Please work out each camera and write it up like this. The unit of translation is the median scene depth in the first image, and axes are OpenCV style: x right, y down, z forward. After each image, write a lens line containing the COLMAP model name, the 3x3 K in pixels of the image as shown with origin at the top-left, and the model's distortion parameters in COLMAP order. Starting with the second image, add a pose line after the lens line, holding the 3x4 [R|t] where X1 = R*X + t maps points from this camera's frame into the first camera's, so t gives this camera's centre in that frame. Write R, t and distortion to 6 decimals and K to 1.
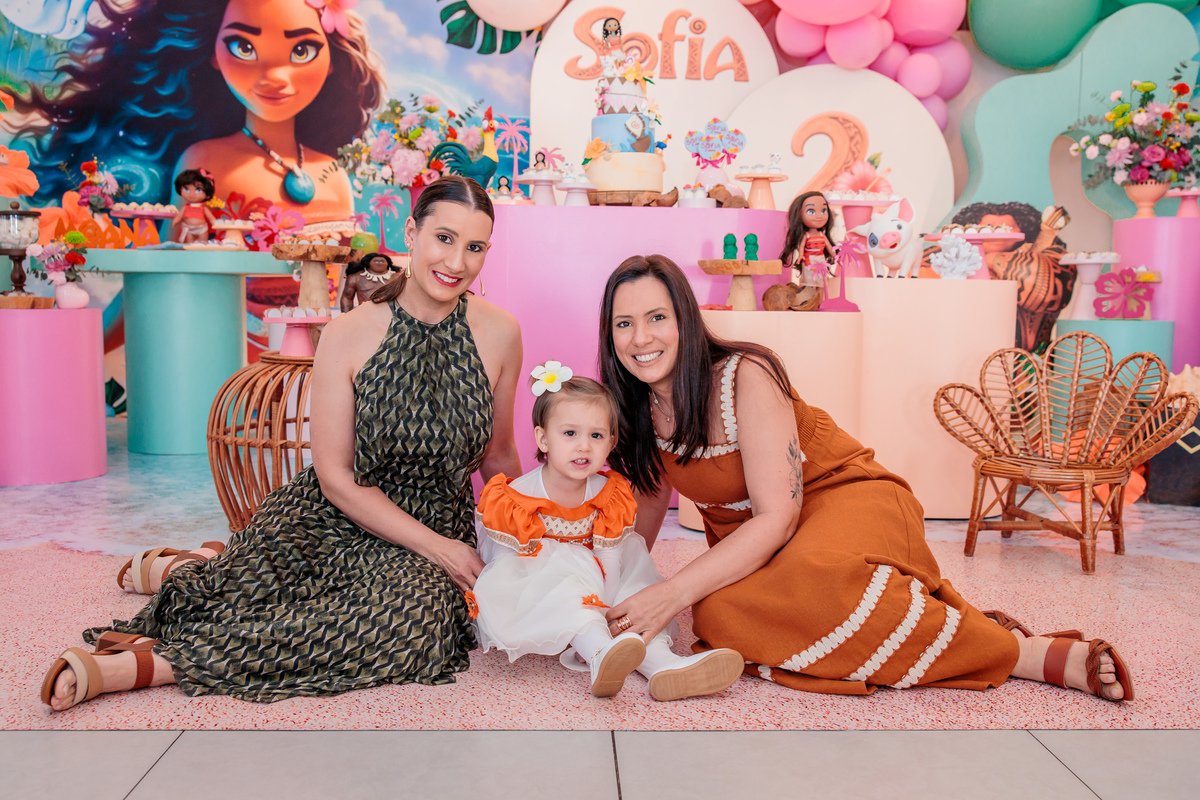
lens RADIAL K [[1063.1, 0, 600.0], [0, 1063.1, 400.0], [0, 0, 1]] dist [-0.005484, 0.000004]
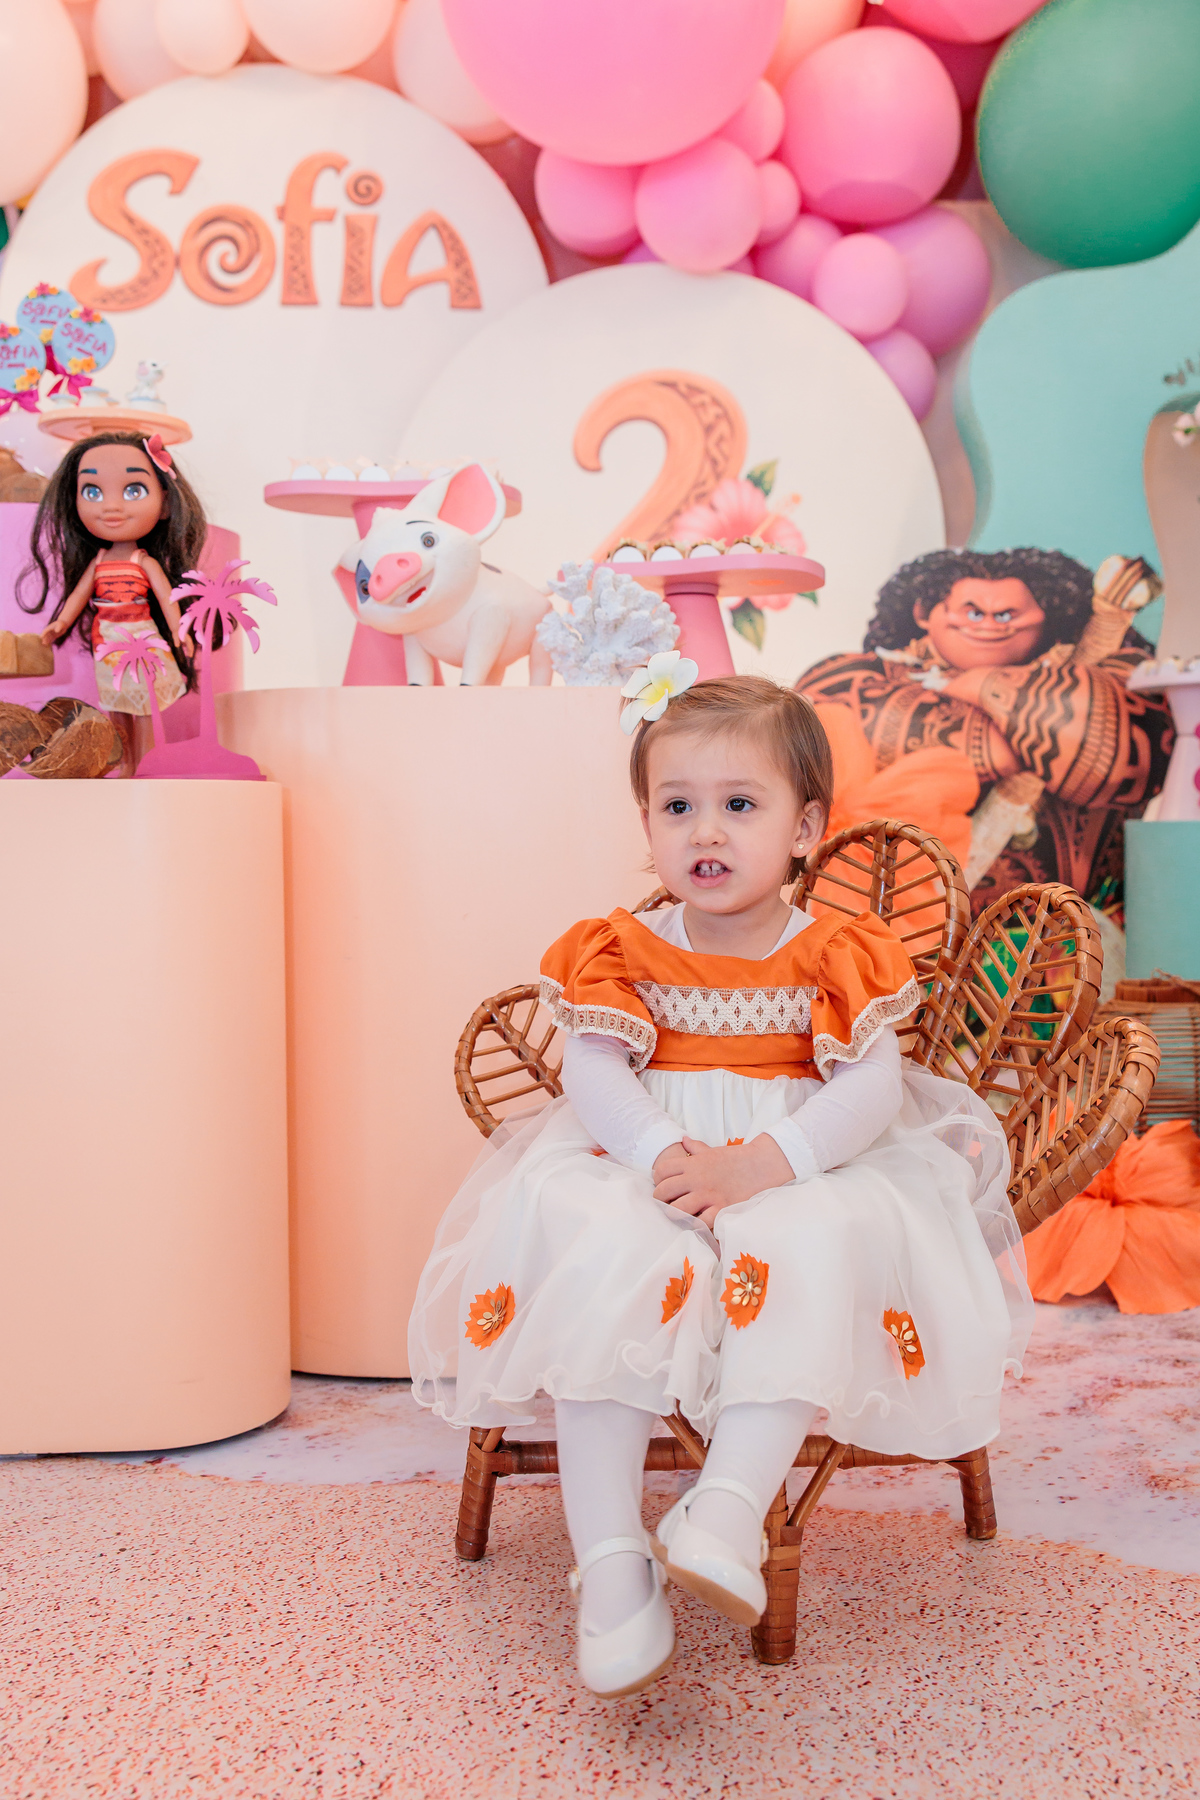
lens RADIAL K [[1811.5, 0, 647.4], [0, 1811.5, 938.1], [0, 0, 1]] dist [0.000136, 0.008386]
pose [[0.999821, -0.015466, -0.010911, 0.216141], [0.015059, 0.999223, -0.036431, -0.006274], [0.011466, 0.036260, 0.999277, 0.250026]]
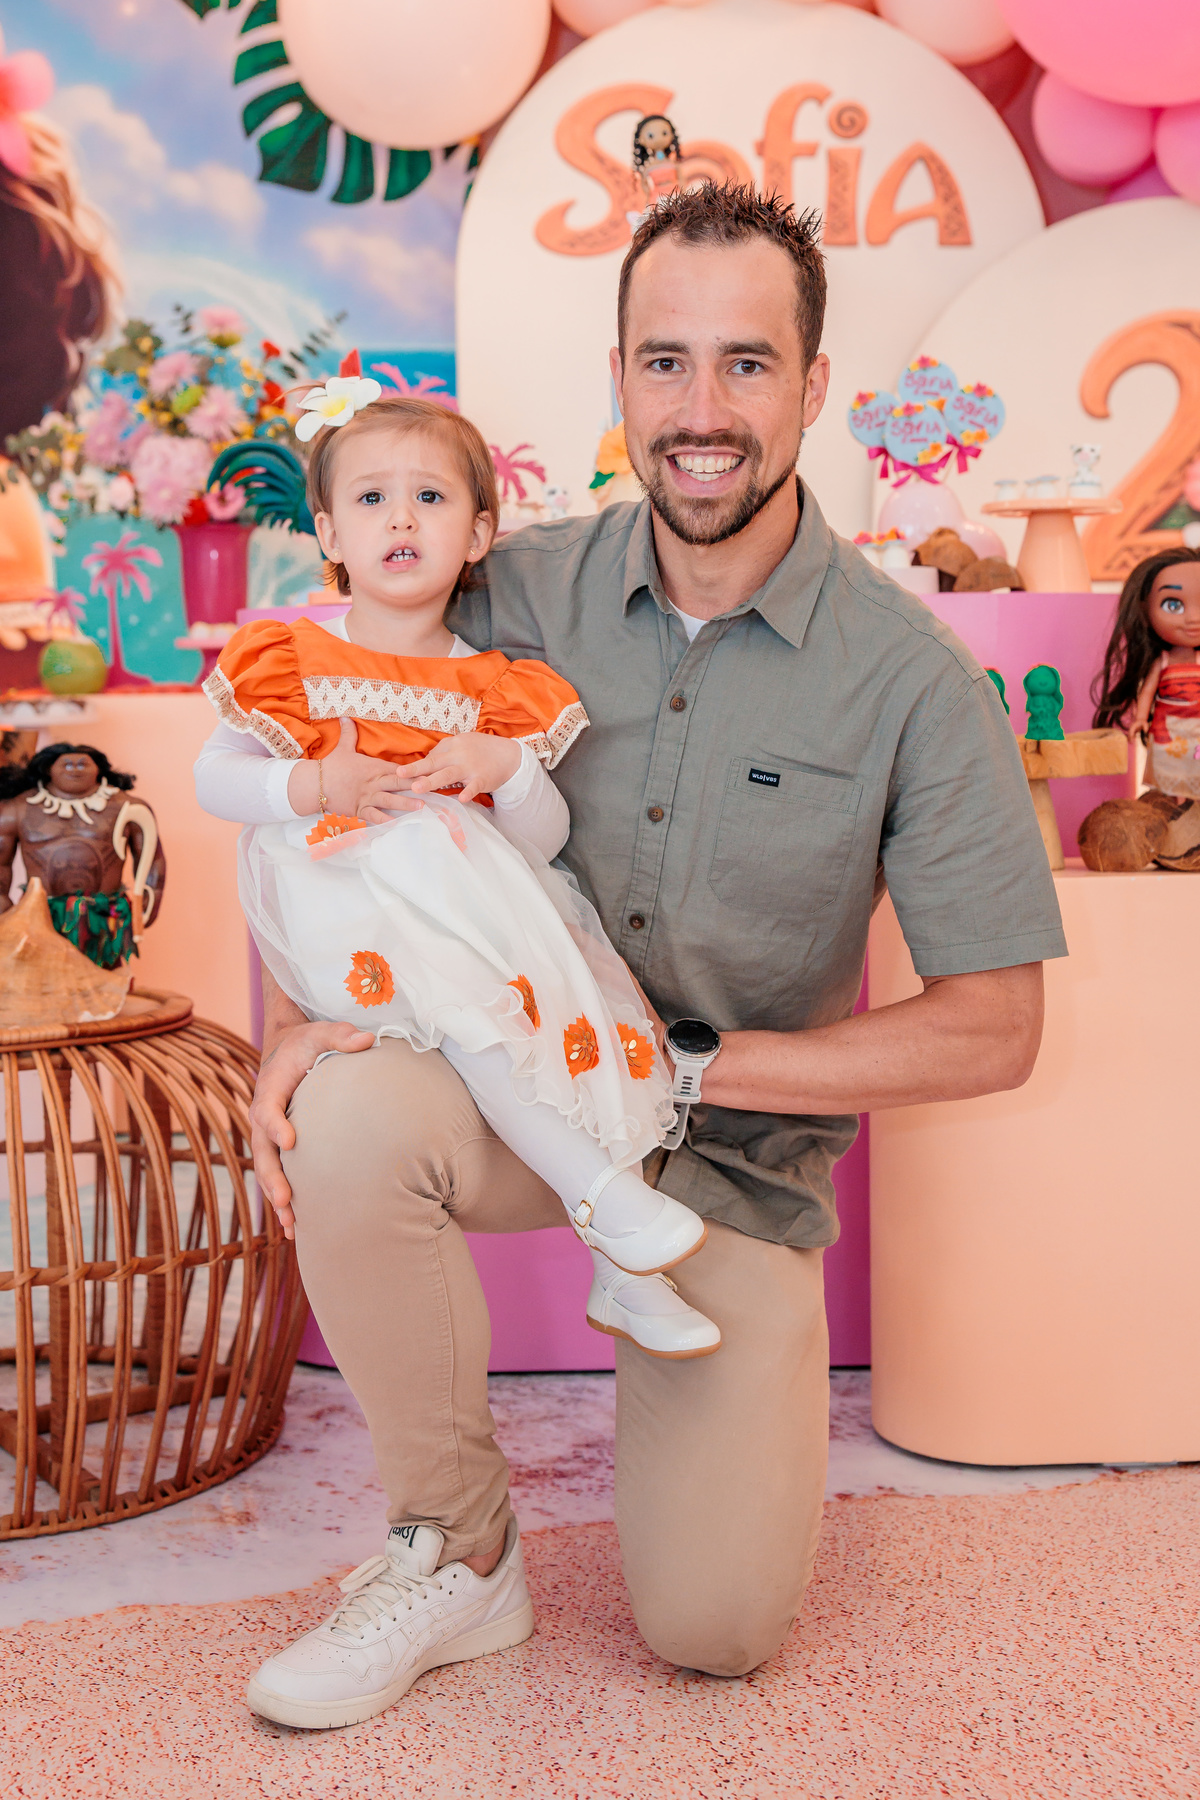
lens RADIAL K [[2244.0, 0, 558.5], [0, 2244.0, 844.6], [0, 0, 1]] dist [-0.000381, 0.021884]
pose [[0.999163, -0.029160, -0.028682, -0.005628], [0.028427, 0.999266, -0.025659, -0.044654], [0.029409, 0.024823, 0.999259, 0.112197]]
